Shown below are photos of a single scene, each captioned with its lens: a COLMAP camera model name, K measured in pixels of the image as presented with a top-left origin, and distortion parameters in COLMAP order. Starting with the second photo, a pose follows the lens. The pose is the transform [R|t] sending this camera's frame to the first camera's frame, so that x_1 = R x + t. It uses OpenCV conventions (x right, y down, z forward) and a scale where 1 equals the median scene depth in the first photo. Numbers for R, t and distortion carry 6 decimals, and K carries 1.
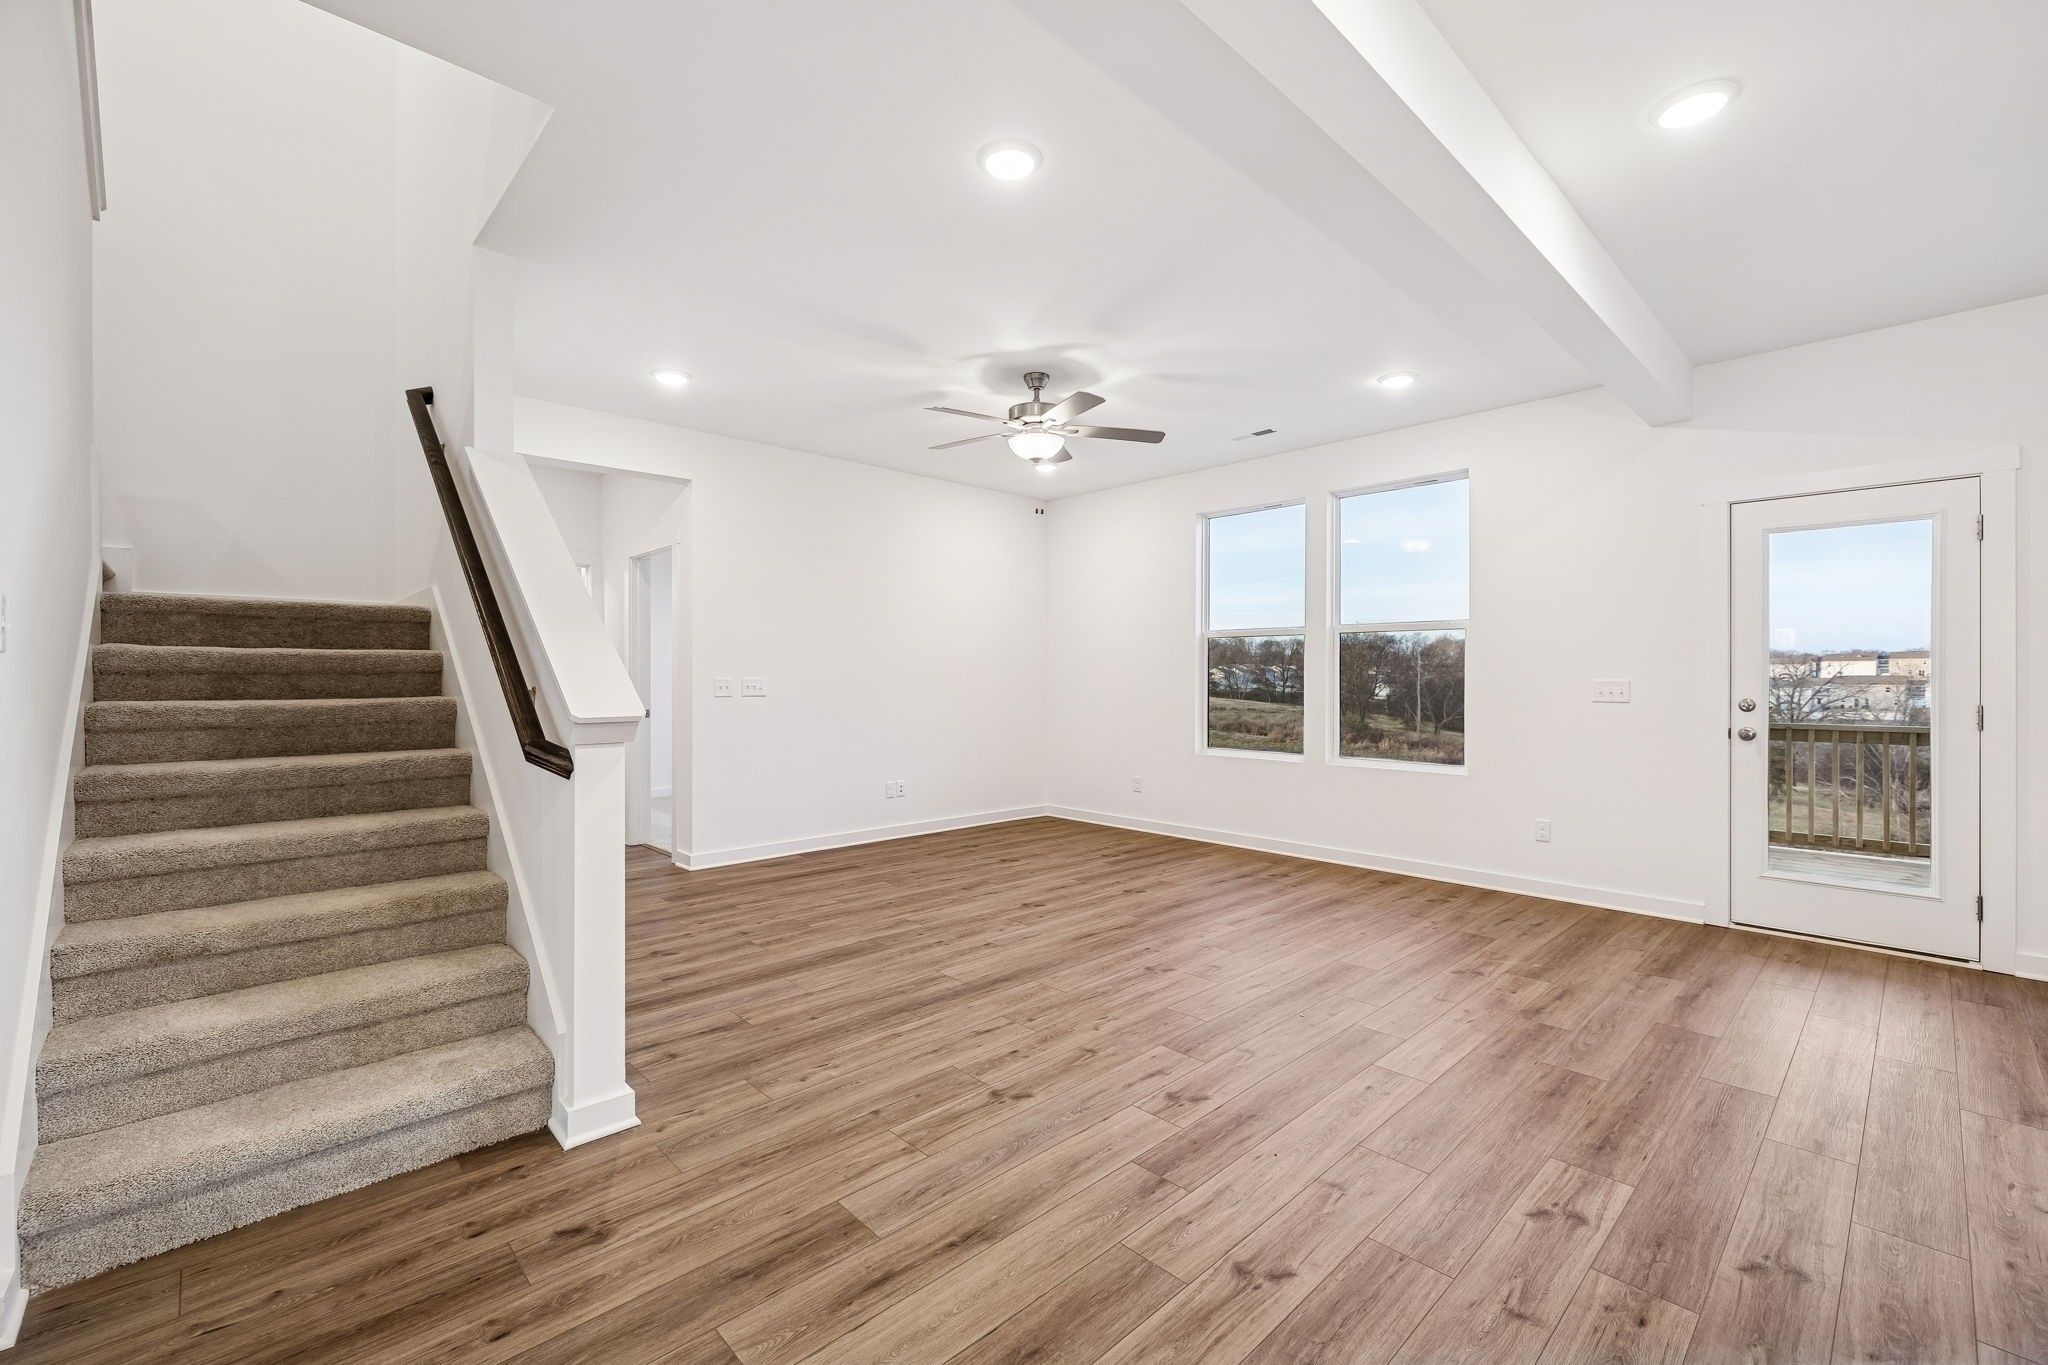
lens RADIAL K [[856.1, 0, 1020.6], [0, 856.1, 677.7], [0, 0, 1]] dist [-0.001301, -0.000159]
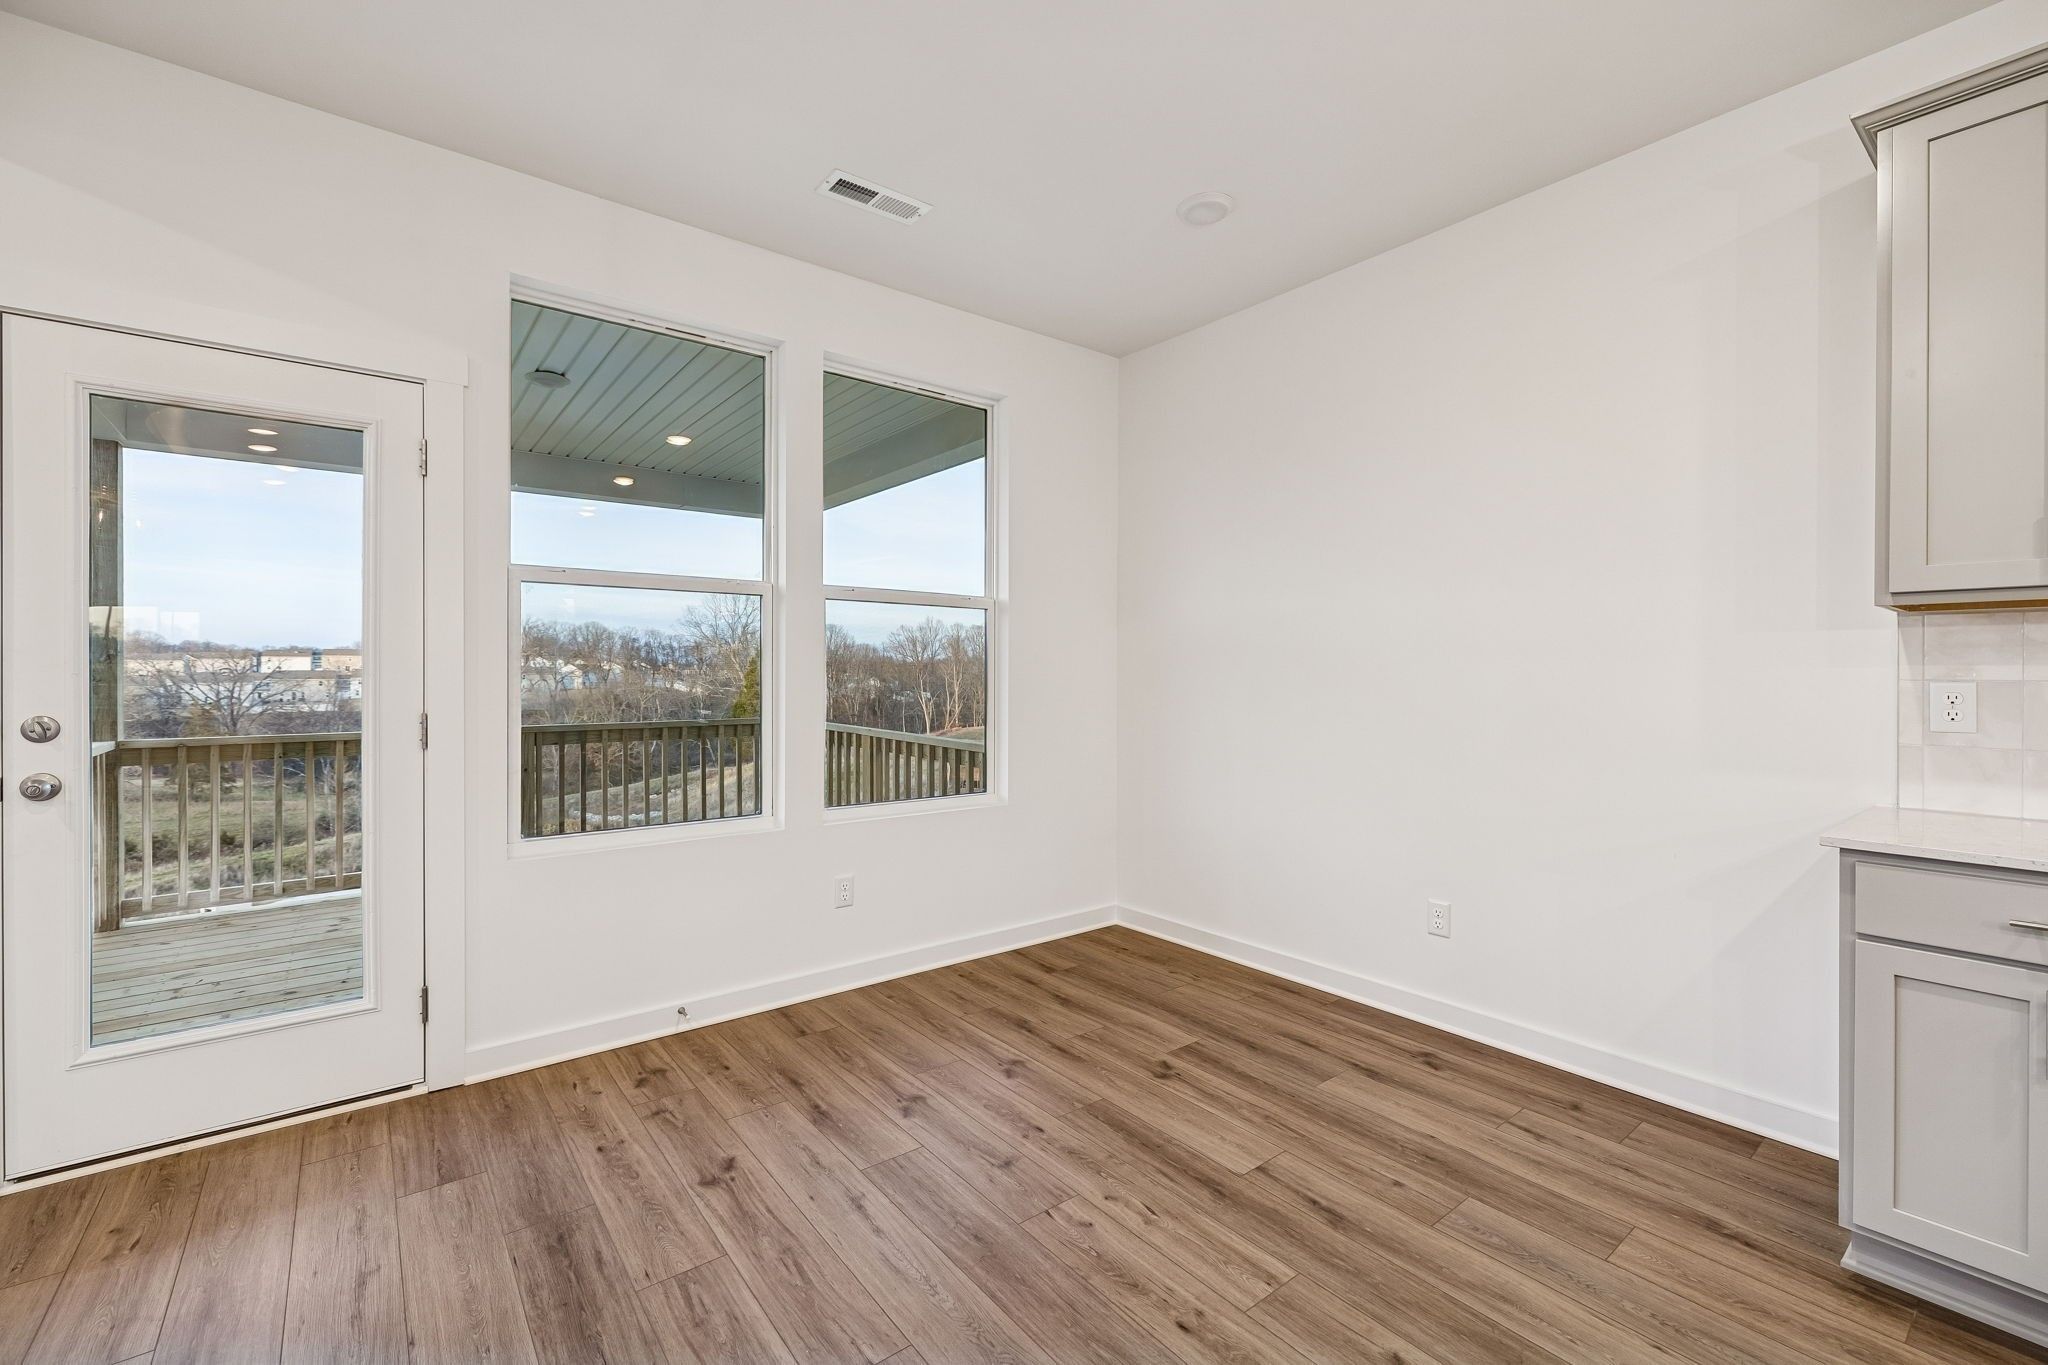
lens RADIAL K [[856.1, 0, 1020.6], [0, 856.1, 677.7], [0, 0, 1]] dist [-0.001301, -0.000159]
pose [[0.092312, -0.005088, 0.995717, 0.468800], [-0.001151, 0.999986, 0.005217, -0.000593], [-0.995729, -0.001627, 0.092305, 0.446526]]
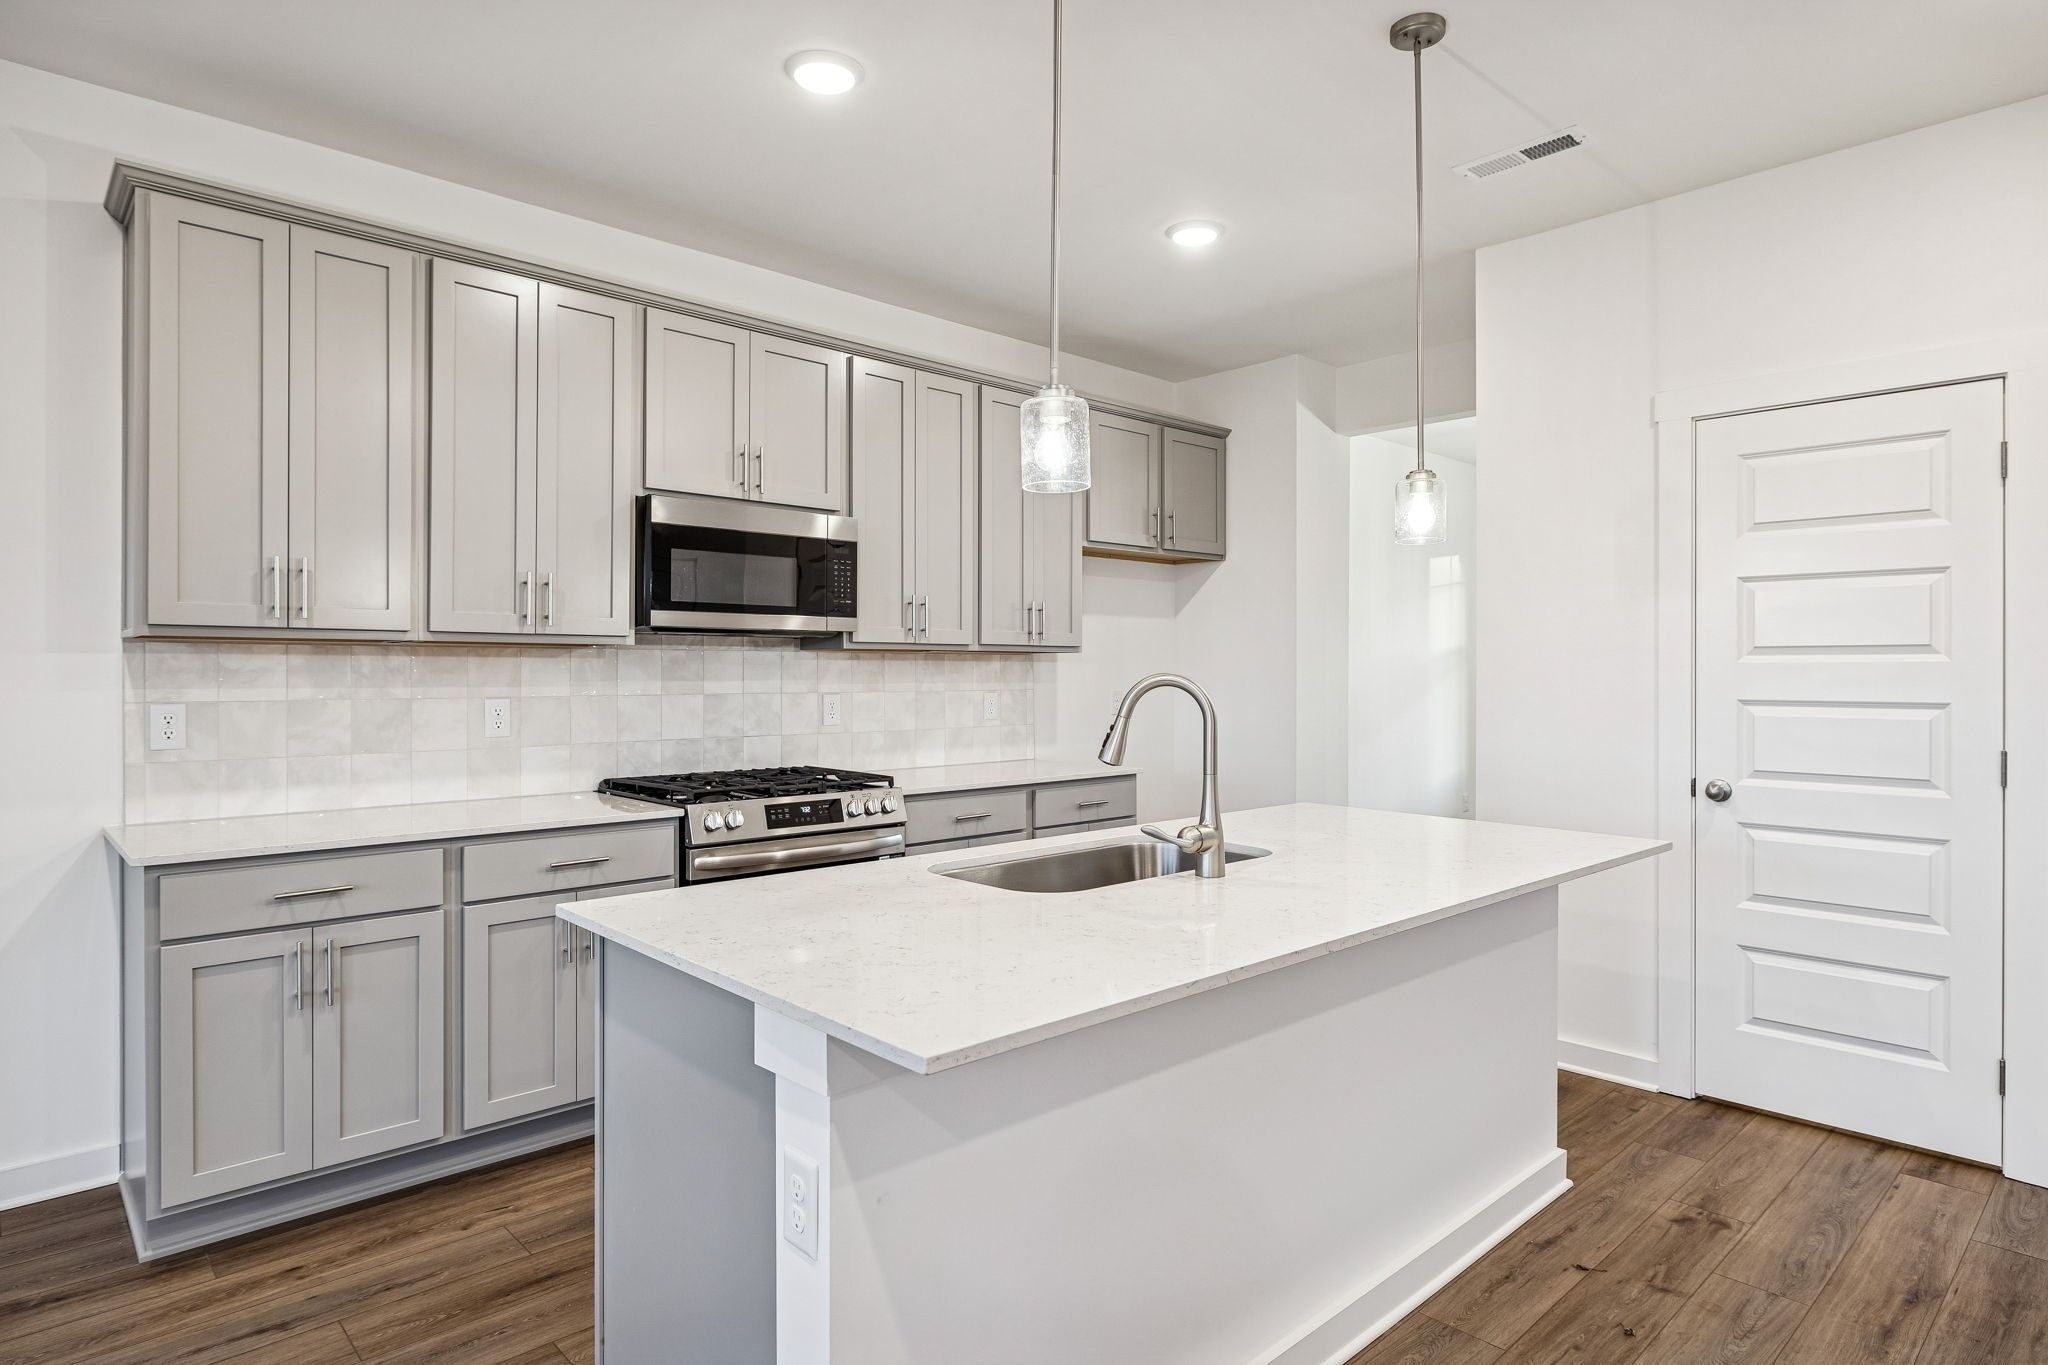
lens RADIAL K [[1131.2, 0, 1024.0], [0, 1131.2, 682.5], [0, 0, 1]] dist [-0.003283, -0.000684]
pose [[-0.999996, -0.002438, 0.001598, 0.463201], [-0.002419, 0.999930, 0.011598, -0.021584], [-0.001626, 0.011594, -0.999931, 0.699515]]
